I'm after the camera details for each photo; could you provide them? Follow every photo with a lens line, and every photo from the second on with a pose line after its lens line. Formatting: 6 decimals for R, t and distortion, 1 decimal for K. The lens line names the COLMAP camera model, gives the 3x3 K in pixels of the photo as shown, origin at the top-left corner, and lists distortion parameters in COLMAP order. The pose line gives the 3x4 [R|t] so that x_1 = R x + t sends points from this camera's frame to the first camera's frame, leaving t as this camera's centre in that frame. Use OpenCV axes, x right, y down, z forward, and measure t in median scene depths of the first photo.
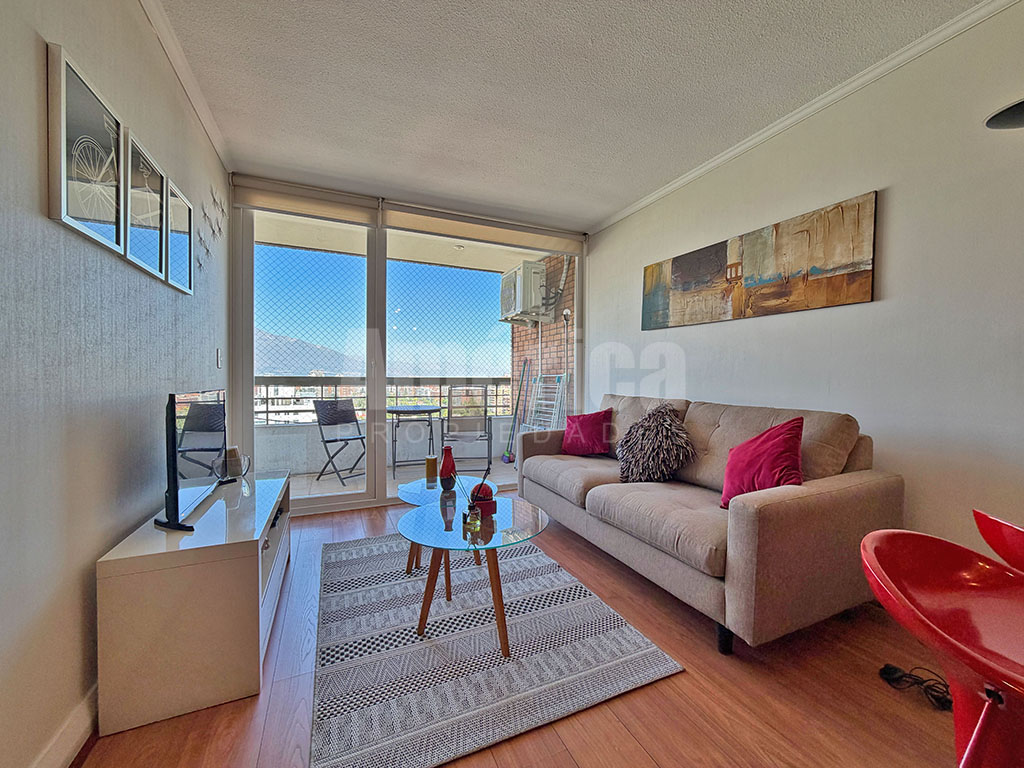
lens RADIAL K [[406.2, 0, 515.7], [0, 406.2, 385.5], [0, 0, 1]] dist [-0.000370, -0.000068]
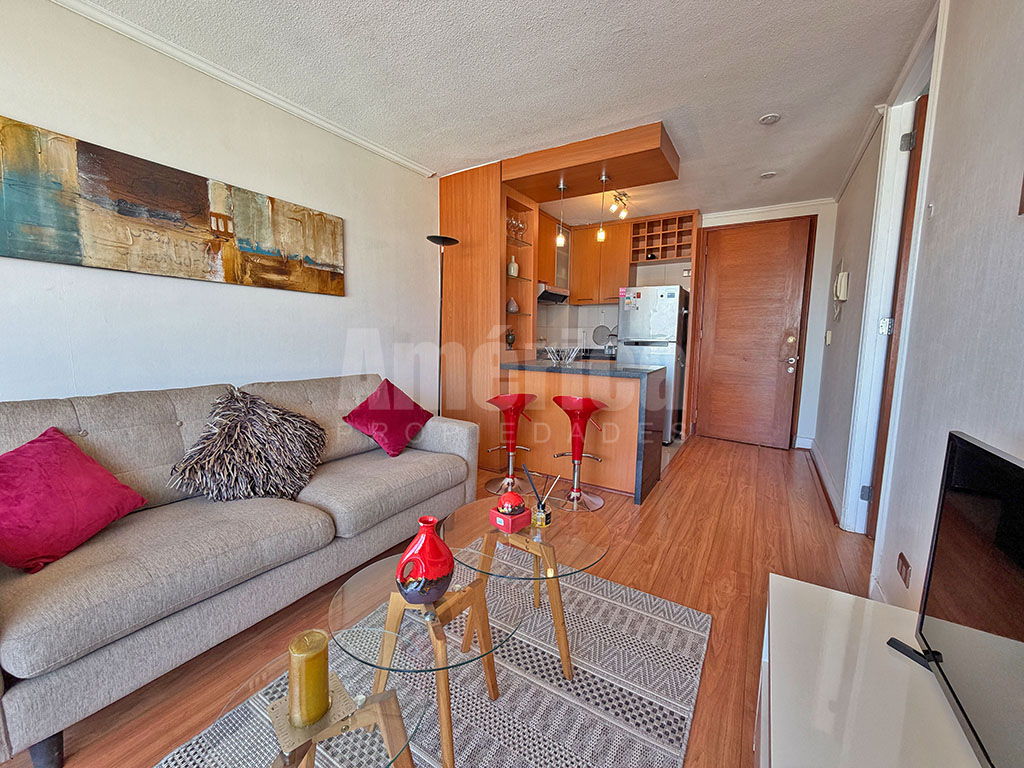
lens RADIAL K [[406.2, 0, 512.6], [0, 406.2, 384.2], [0, 0, 1]] dist [-0.000370, -0.000068]
pose [[-0.556173, -0.111567, 0.823544, -0.530076], [-0.000547, 0.990997, 0.133883, -0.069238], [-0.831067, 0.074011, -0.551227, 1.012301]]
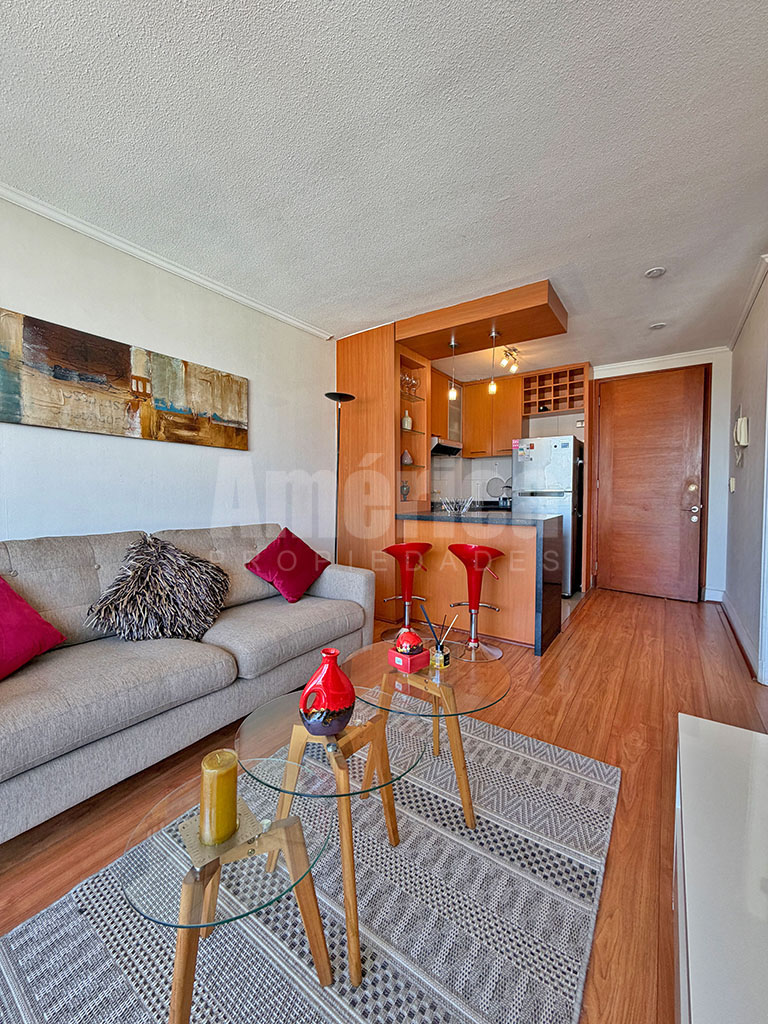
lens RADIAL K [[406.2, 0, 381.5], [0, 406.2, 509.1], [0, 0, 1]] dist [-0.000370, -0.000068]
pose [[-0.506028, -0.040269, 0.861576, -0.547148], [0.012841, 0.998447, 0.054209, -0.048011], [-0.862421, 0.038495, -0.504725, 1.030268]]
